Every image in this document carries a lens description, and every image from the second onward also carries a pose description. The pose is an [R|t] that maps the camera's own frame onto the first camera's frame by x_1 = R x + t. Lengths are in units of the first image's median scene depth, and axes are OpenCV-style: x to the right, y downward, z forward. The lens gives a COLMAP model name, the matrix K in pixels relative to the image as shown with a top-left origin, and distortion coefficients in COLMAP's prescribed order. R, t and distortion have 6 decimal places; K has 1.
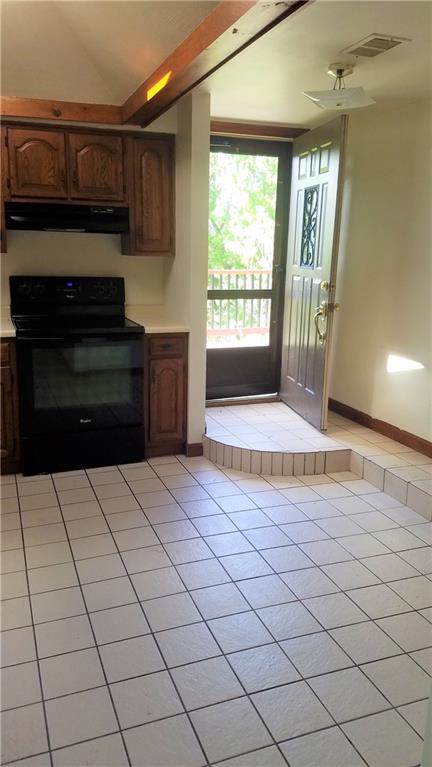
lens RADIAL K [[589.8, 0, 216.5], [0, 589.8, 381.8], [0, 0, 1]] dist [0.003647, -0.002337]
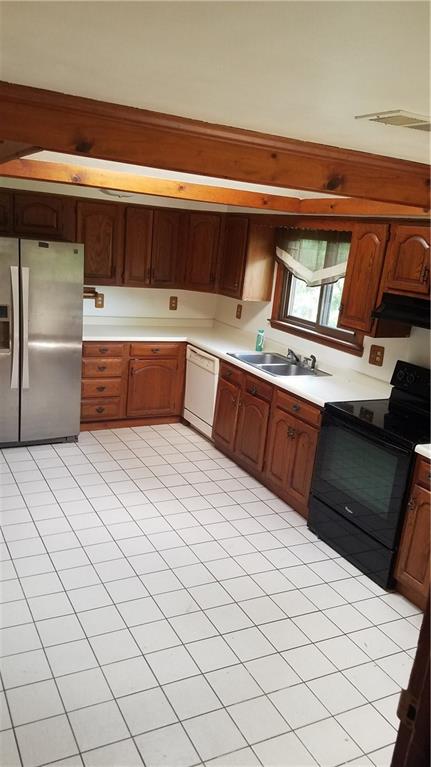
lens RADIAL K [[589.8, 0, 214.8], [0, 589.8, 386.7], [0, 0, 1]] dist [0.003647, -0.002337]
pose [[0.110757, 0.239129, -0.964650, 0.675321], [-0.328754, 0.924796, 0.191503, -0.247759], [0.937899, 0.295922, 0.181042, 0.562834]]
